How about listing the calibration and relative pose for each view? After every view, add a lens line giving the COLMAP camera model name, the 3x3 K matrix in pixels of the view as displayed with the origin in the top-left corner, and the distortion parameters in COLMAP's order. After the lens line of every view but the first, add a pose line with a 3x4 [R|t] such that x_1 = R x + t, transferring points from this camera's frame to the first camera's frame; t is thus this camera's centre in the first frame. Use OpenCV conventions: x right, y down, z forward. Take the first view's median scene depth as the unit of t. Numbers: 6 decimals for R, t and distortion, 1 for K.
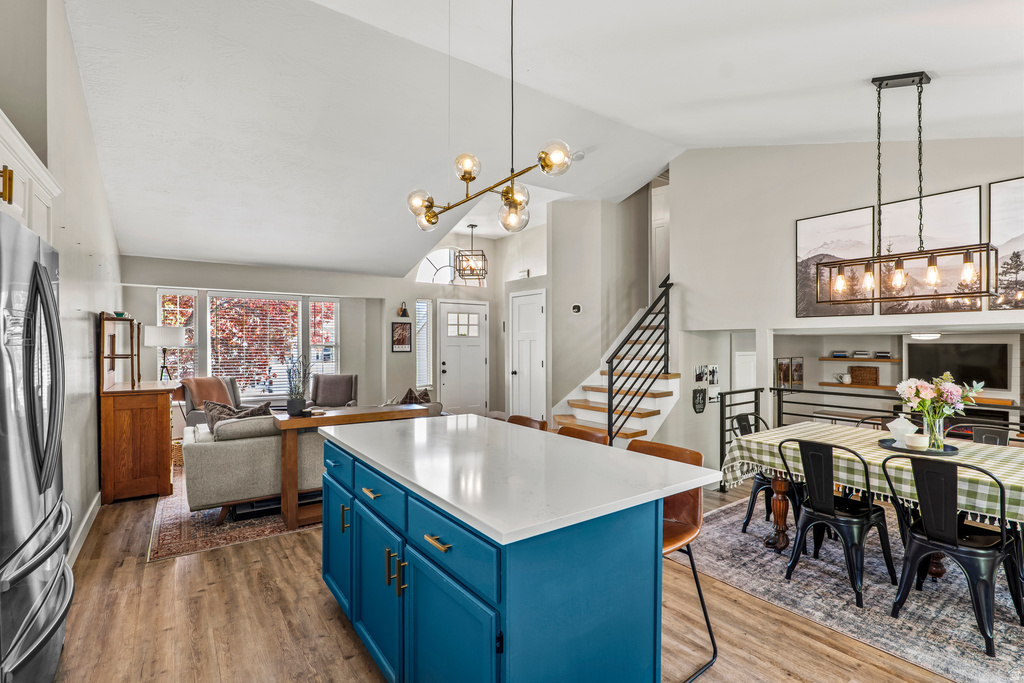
lens RADIAL K [[475.4, 0, 513.0], [0, 475.4, 338.9], [0, 0, 1]] dist [-0.026492, 0.008911]
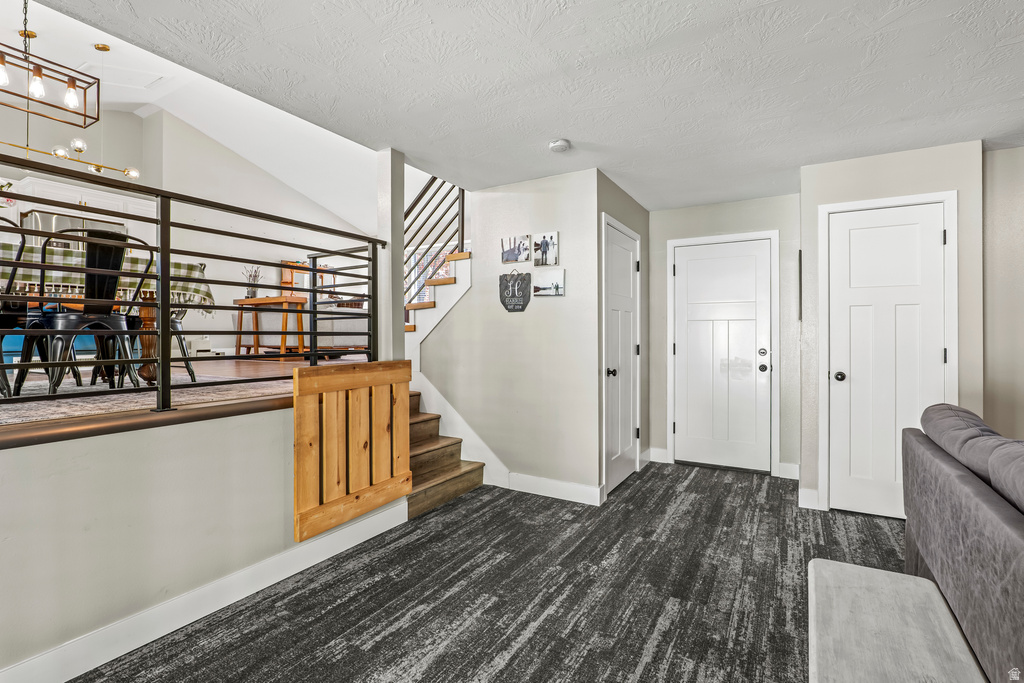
lens RADIAL K [[475.4, 0, 513.0], [0, 475.4, 338.9], [0, 0, 1]] dist [-0.026492, 0.008911]
pose [[0.400305, 0.005996, -0.916362, 0.977326], [0.008370, 0.999913, 0.010199, 0.185769], [0.916344, -0.011753, 0.400220, 0.732036]]
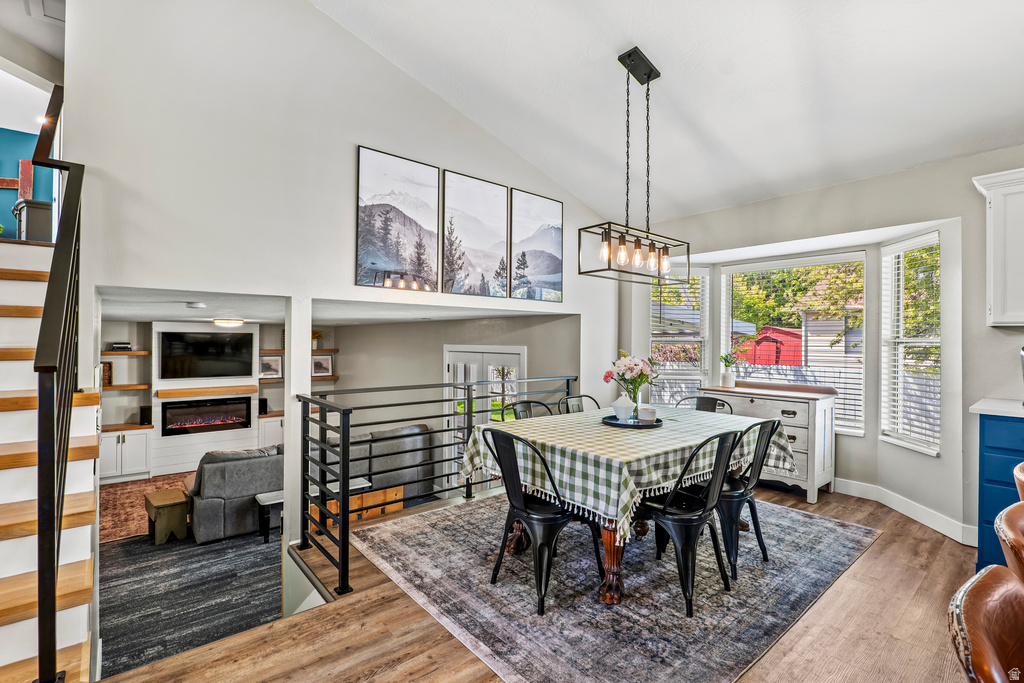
lens RADIAL K [[475.4, 0, 513.0], [0, 475.4, 338.9], [0, 0, 1]] dist [-0.026492, 0.008911]
pose [[-0.080092, 0.003778, 0.996780, -0.082148], [-0.014789, 0.999878, -0.004978, 0.025564], [-0.996678, -0.015140, -0.080026, 0.632885]]
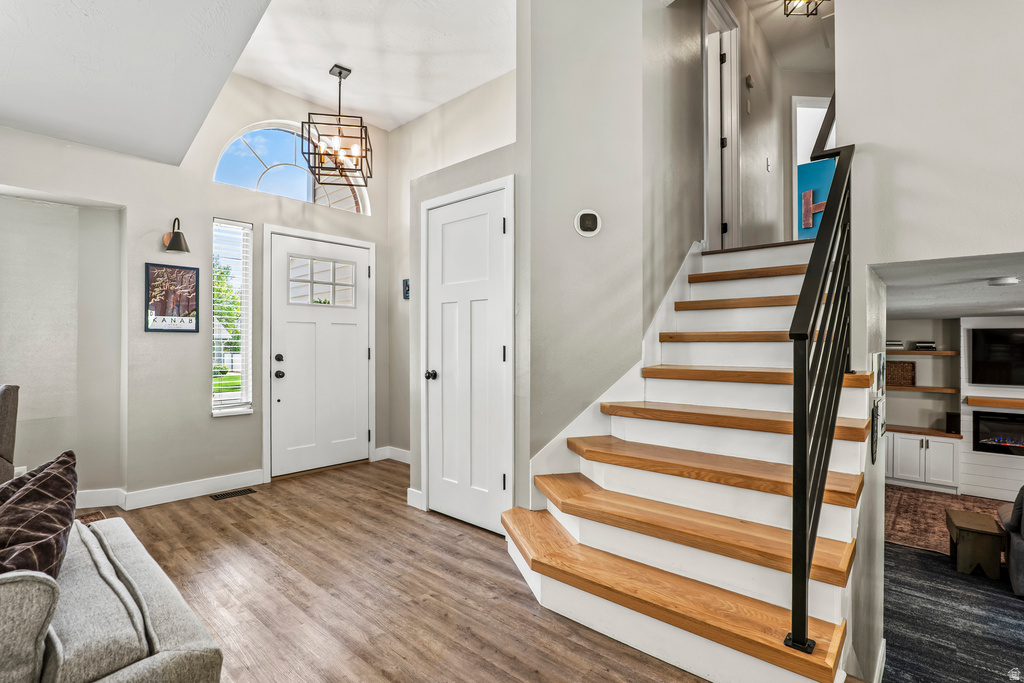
lens RADIAL K [[482.4, 0, 511.2], [0, 482.4, 344.0], [0, 0, 1]] dist [-0.027738, 0.008401]
pose [[0.975415, 0.001942, 0.220367, -0.029632], [-0.003731, 0.999963, 0.007701, 0.044854], [-0.220344, -0.008334, 0.975387, 0.640063]]
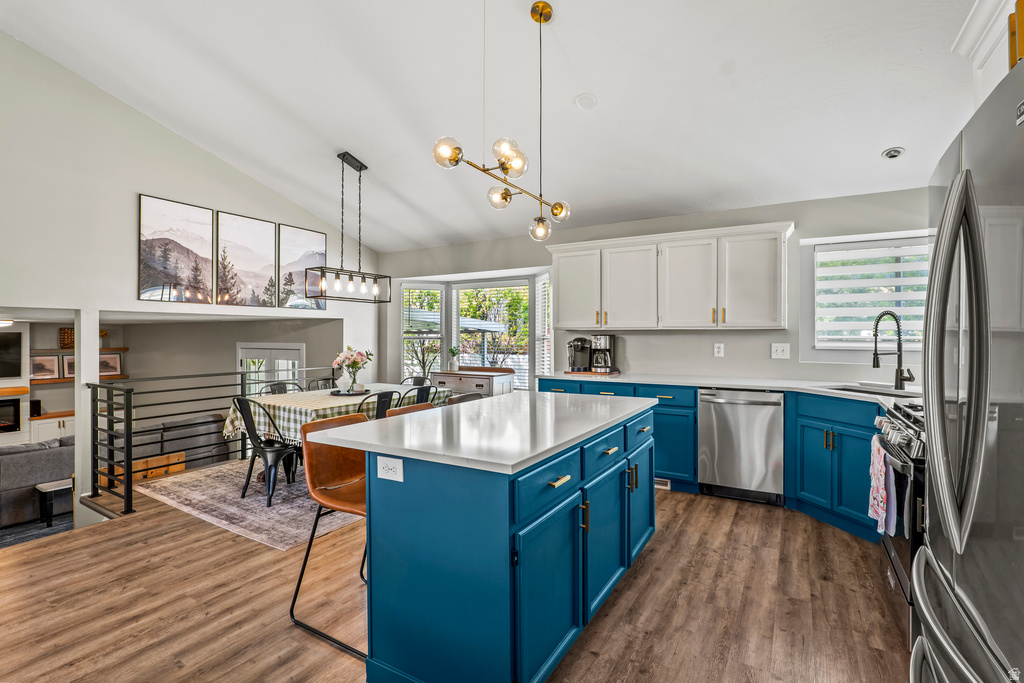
lens RADIAL K [[479.0, 0, 510.4], [0, 479.0, 336.4], [0, 0, 1]] dist [-0.027181, 0.007925]
pose [[-0.392440, -0.001630, 0.919776, -0.401764], [-0.006510, 0.999978, -0.001006, 0.016661], [-0.919755, -0.006382, -0.392442, 0.533656]]
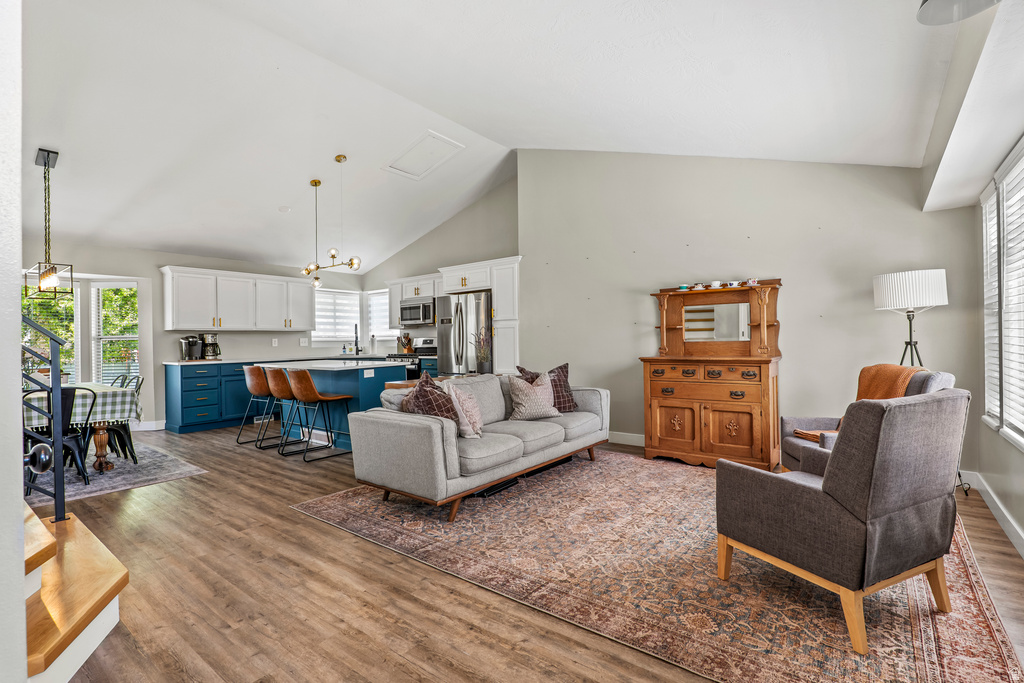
lens RADIAL K [[475.4, 0, 513.0], [0, 475.4, 338.9], [0, 0, 1]] dist [-0.026492, 0.008911]
pose [[-0.957871, 0.015387, -0.286787, -0.106642], [0.018702, 0.999786, -0.008823, 0.048529], [0.286590, -0.013815, -0.957954, 1.387839]]
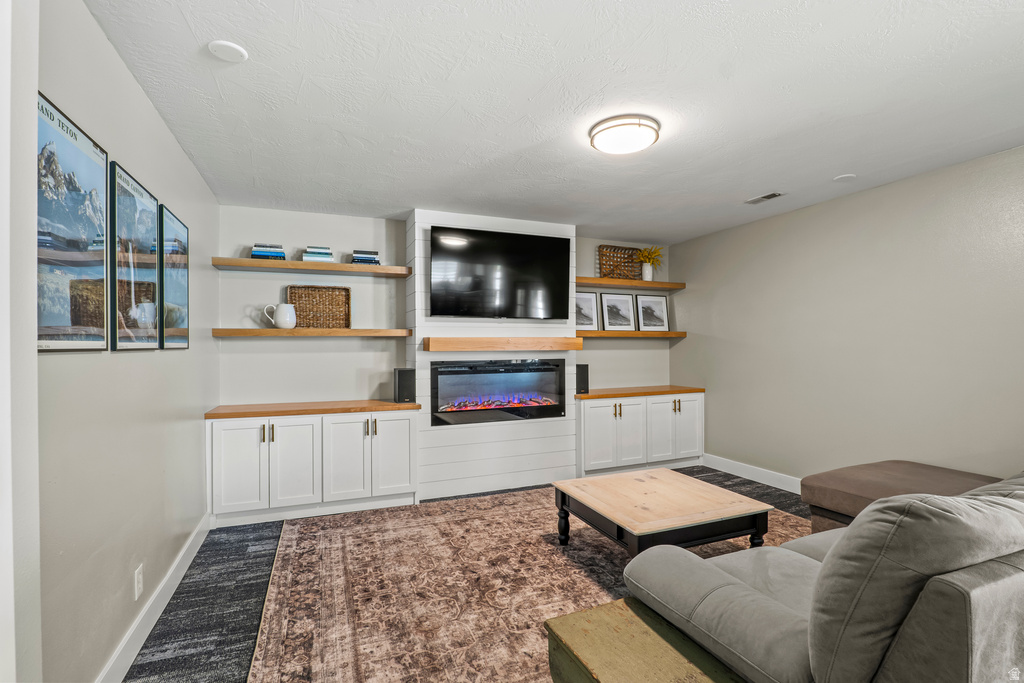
lens RADIAL K [[482.4, 0, 511.2], [0, 482.4, 344.0], [0, 0, 1]] dist [-0.027738, 0.008401]
pose [[0.238725, 0.001815, 0.971086, 0.612505], [-0.003484, 0.999993, -0.001013, 0.179057], [-0.971081, -0.003142, 0.238730, 1.194338]]
